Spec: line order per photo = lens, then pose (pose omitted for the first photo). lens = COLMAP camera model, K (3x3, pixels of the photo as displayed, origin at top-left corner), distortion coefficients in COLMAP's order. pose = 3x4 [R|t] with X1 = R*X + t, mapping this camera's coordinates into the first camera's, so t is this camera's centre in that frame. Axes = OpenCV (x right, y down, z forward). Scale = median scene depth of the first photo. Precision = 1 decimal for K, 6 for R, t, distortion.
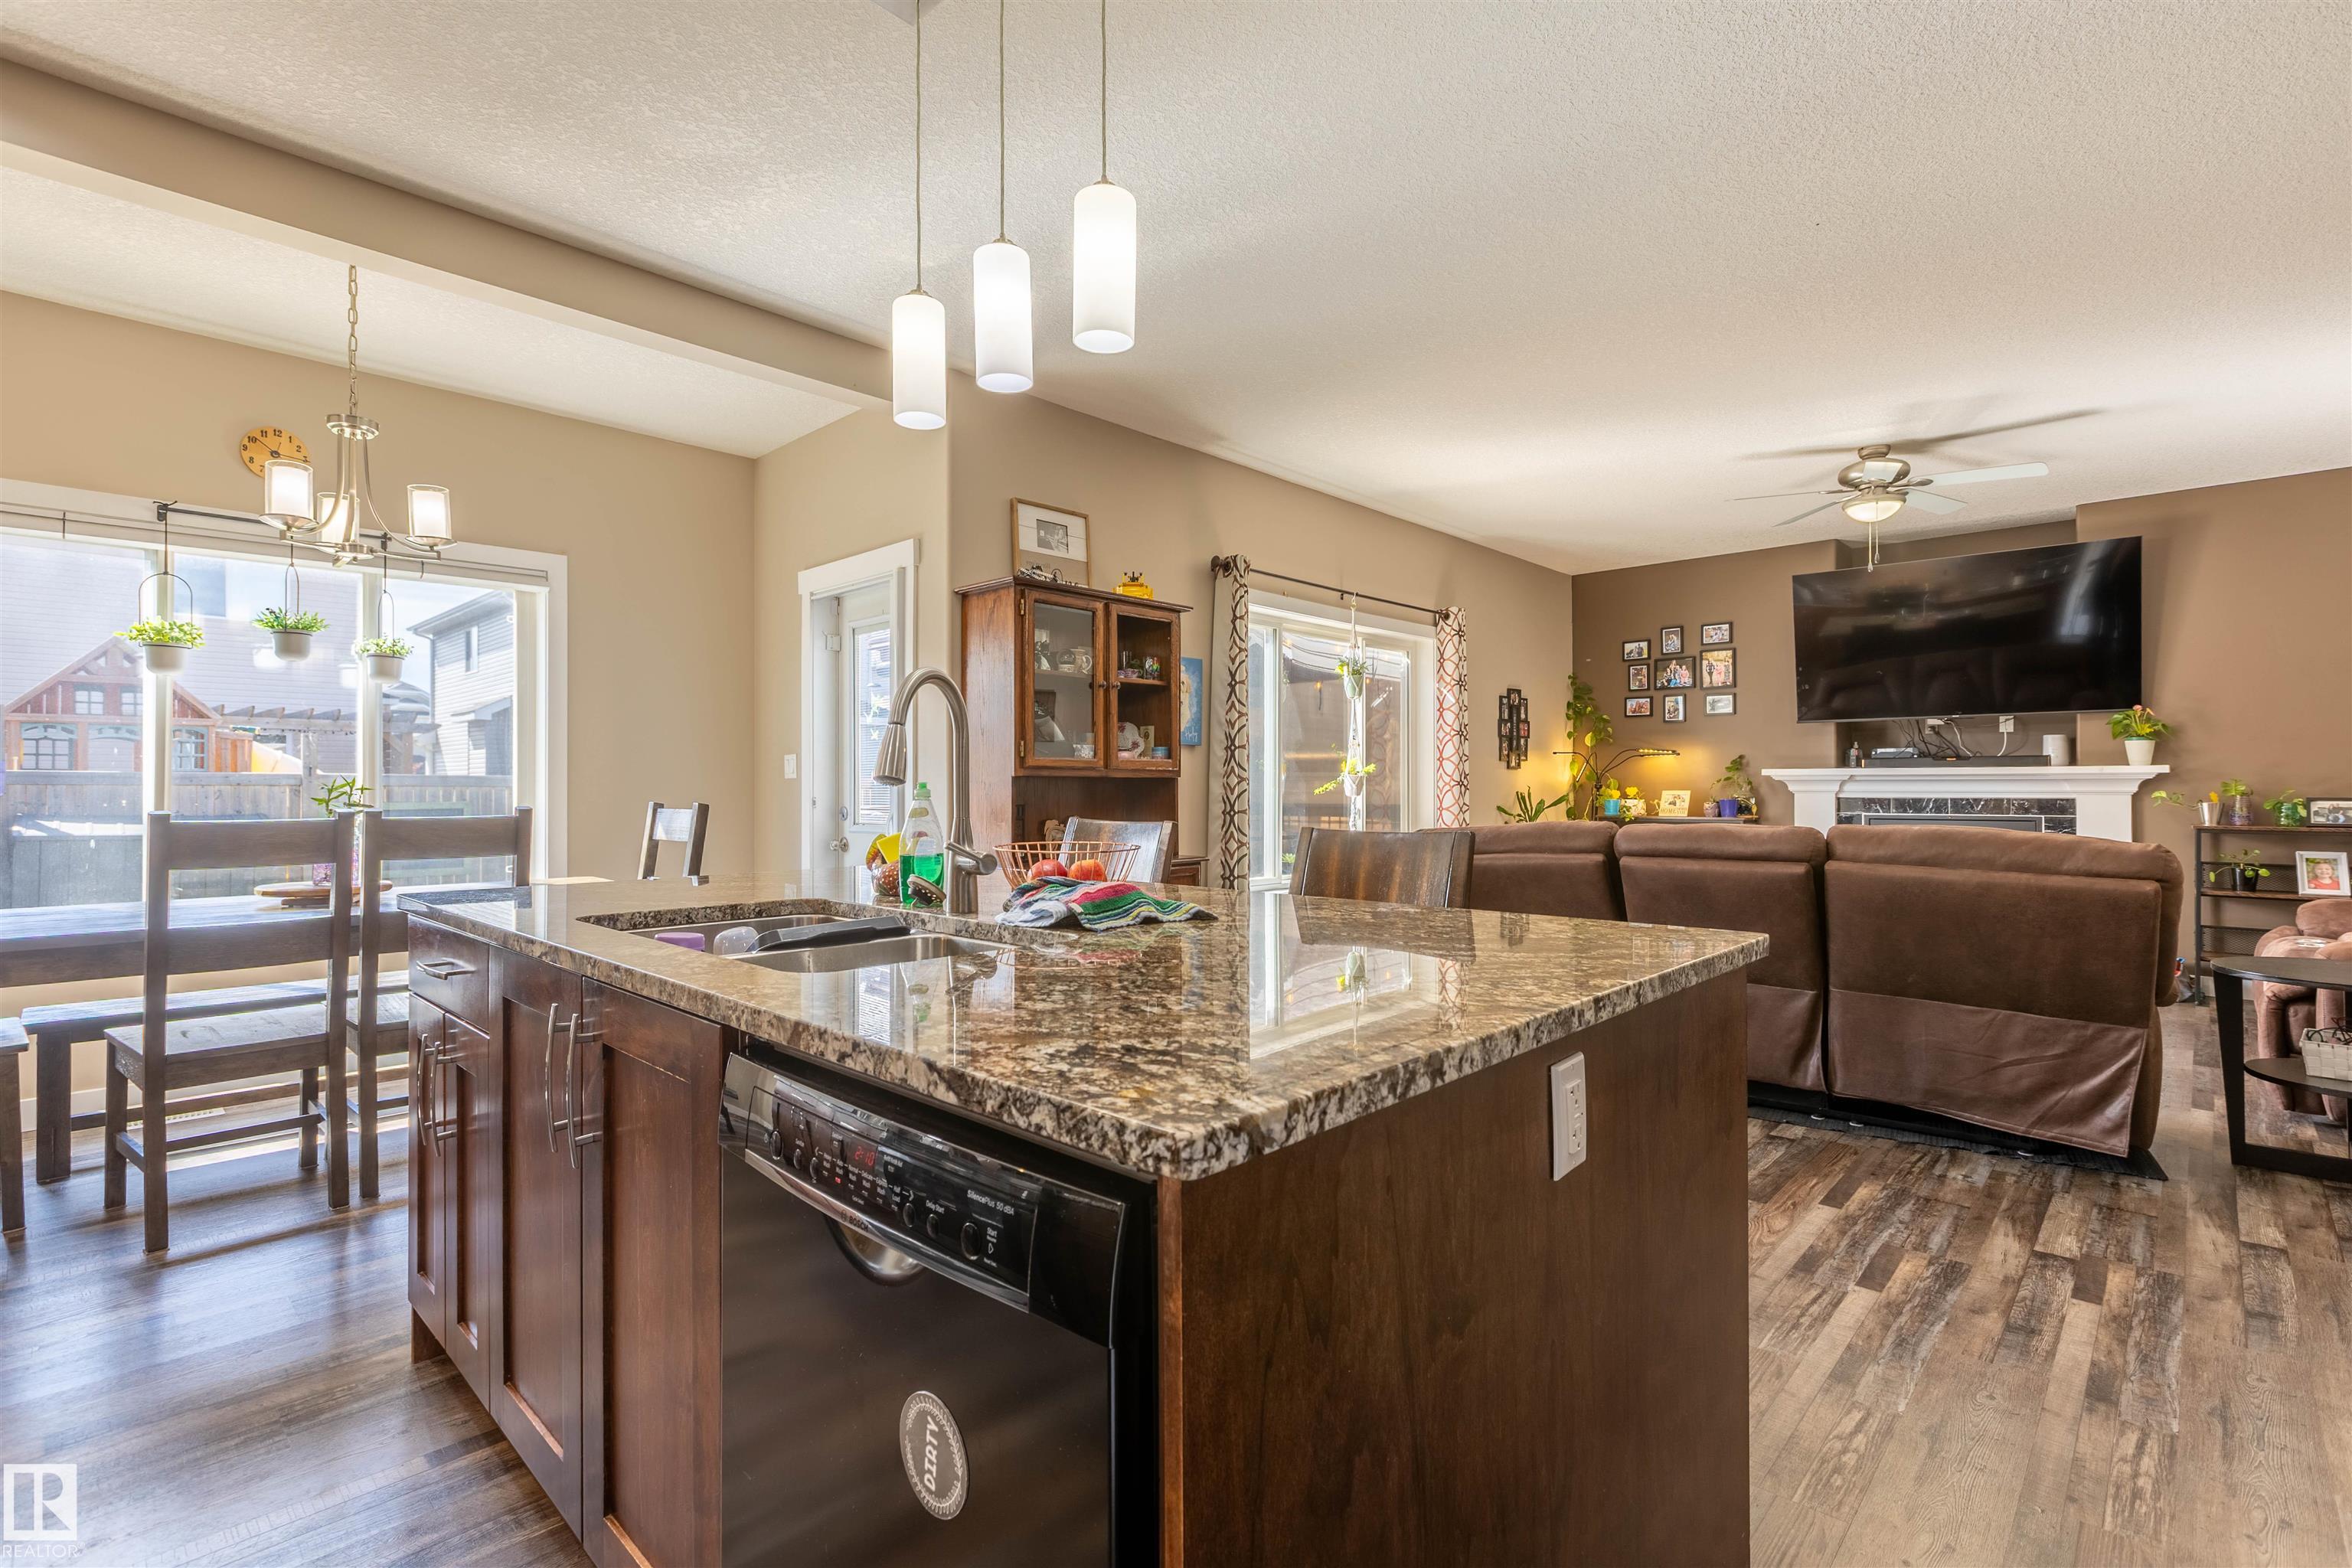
lens RADIAL K [[1069.0, 0, 1152.1], [0, 1069.0, 792.5], [0, 0, 1]] dist [0.006784, -0.003208]
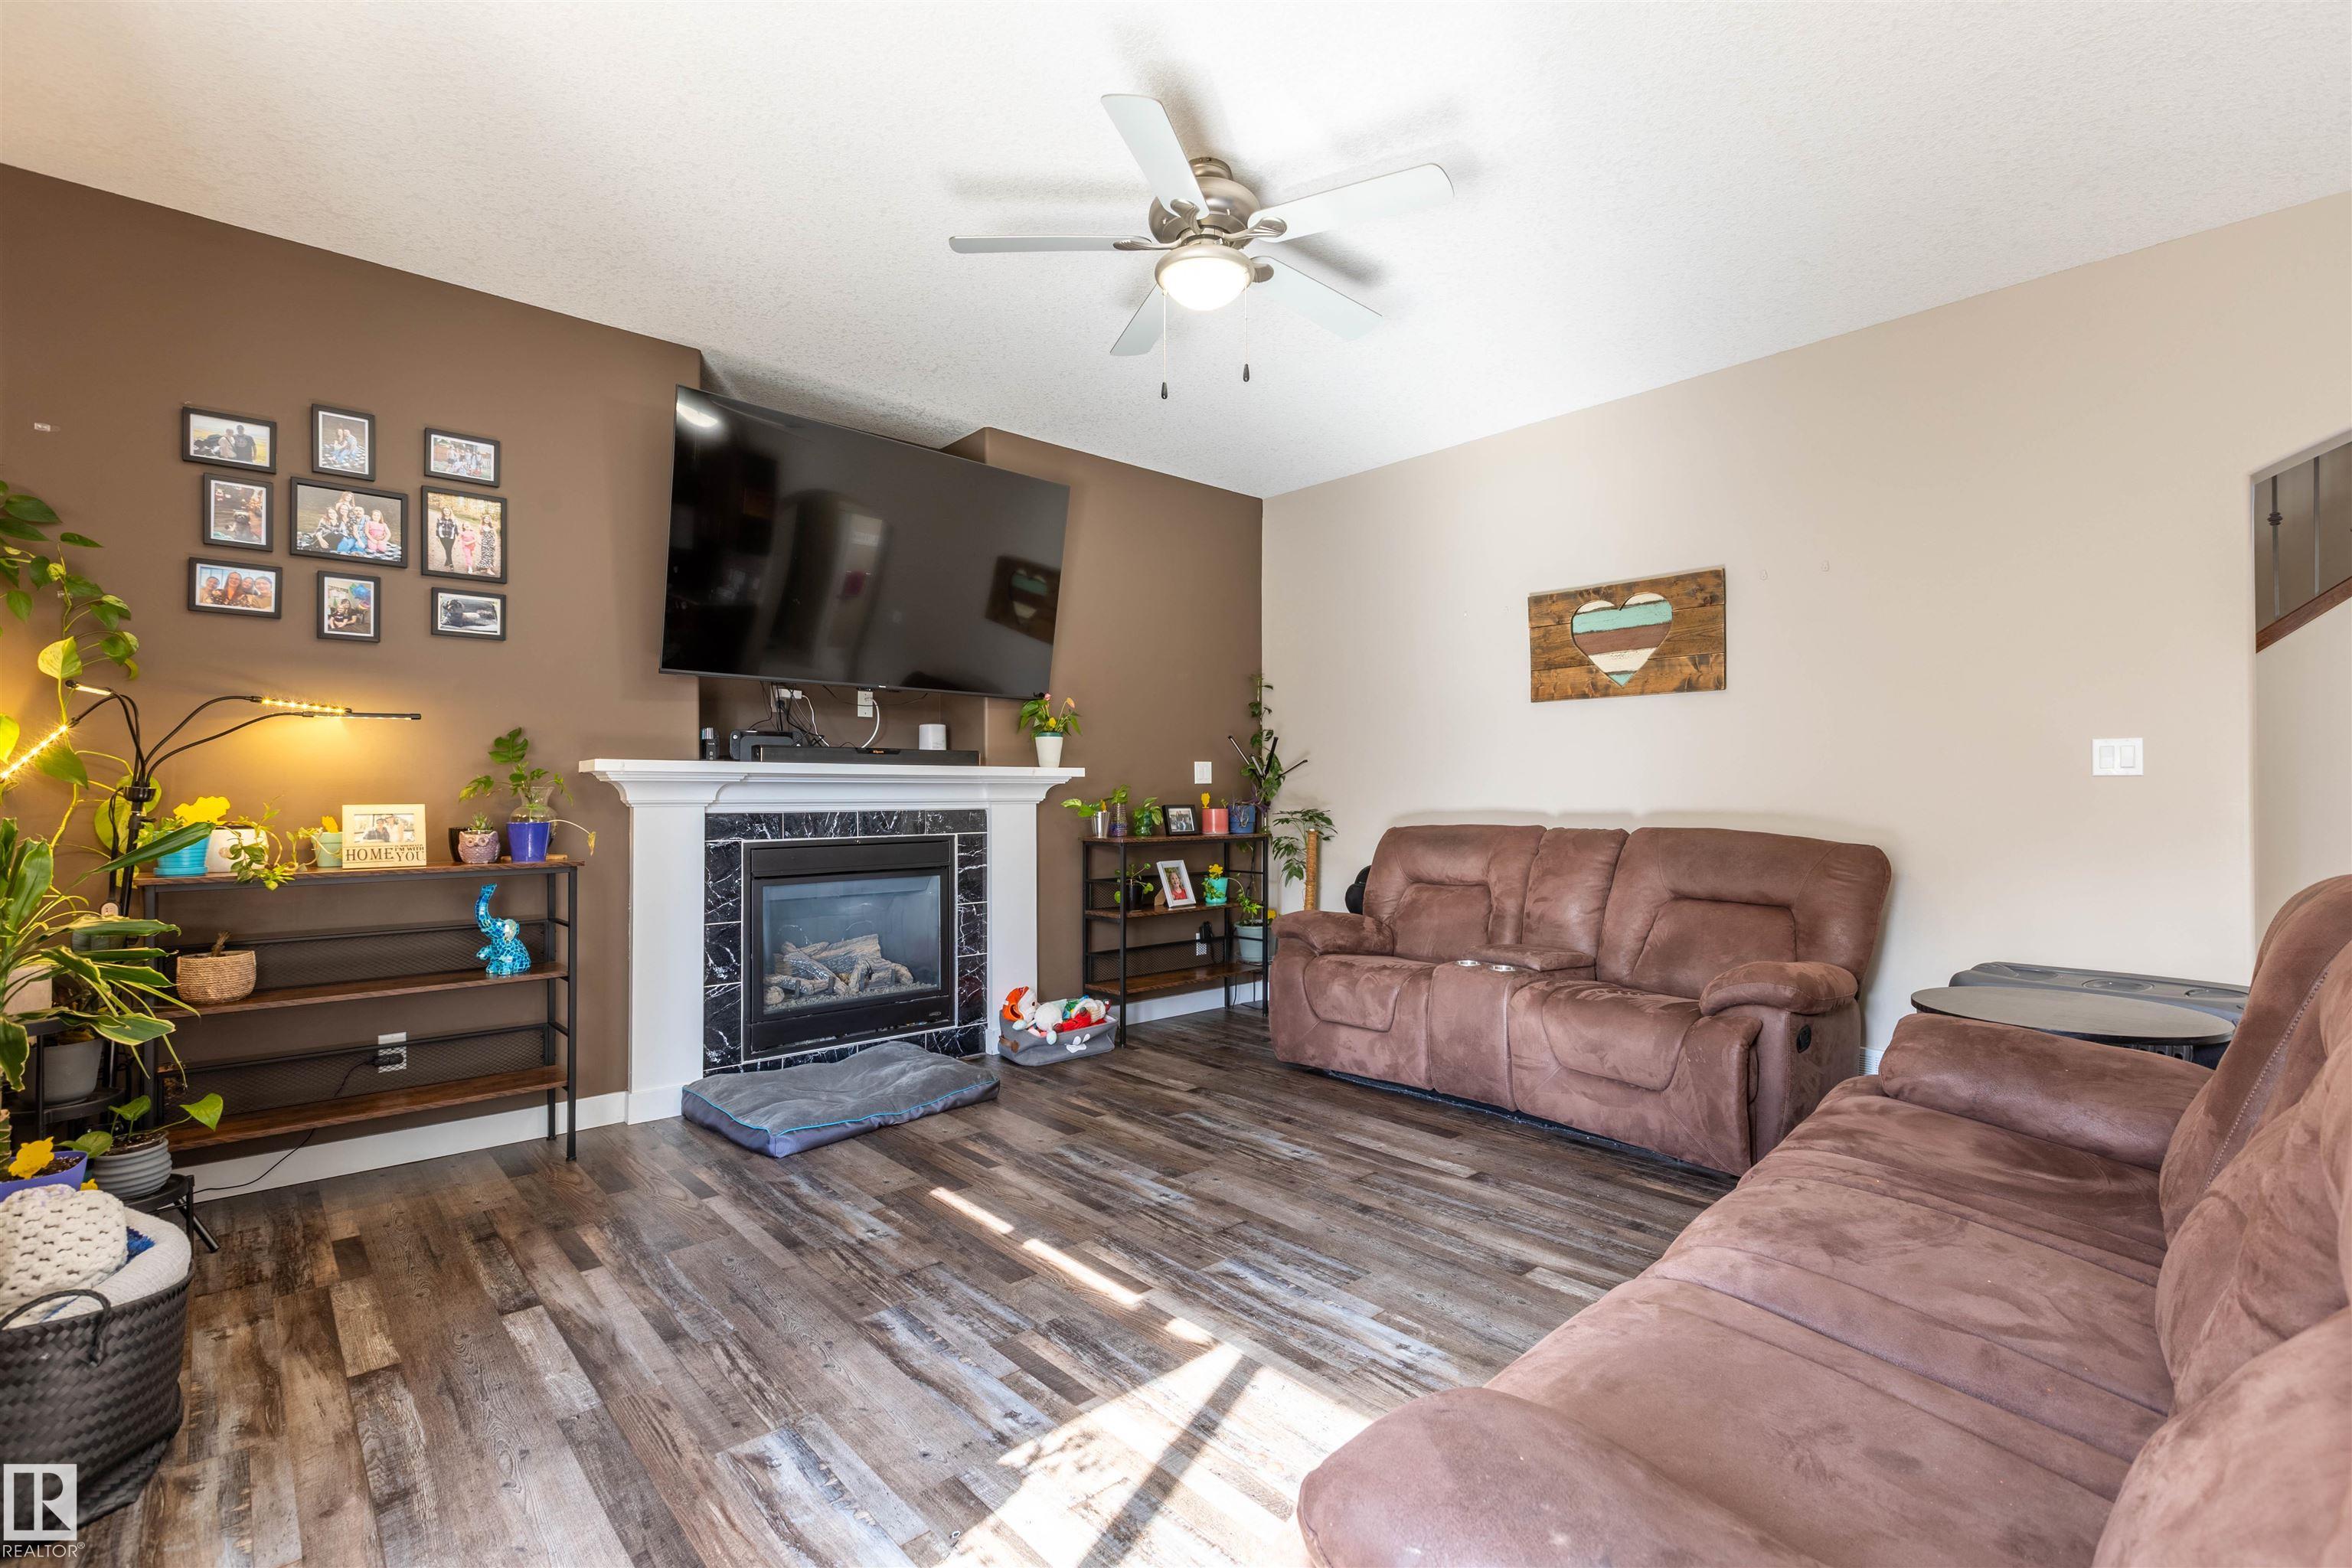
lens RADIAL K [[1069.0, 0, 1190.3], [0, 1069.0, 770.0], [0, 0, 1]] dist [0.006784, -0.003208]
pose [[0.041338, 0.019854, 0.998948, 0.103822], [0.008394, 0.999760, -0.020217, -0.005444], [-0.999110, 0.009221, 0.041162, 0.777607]]
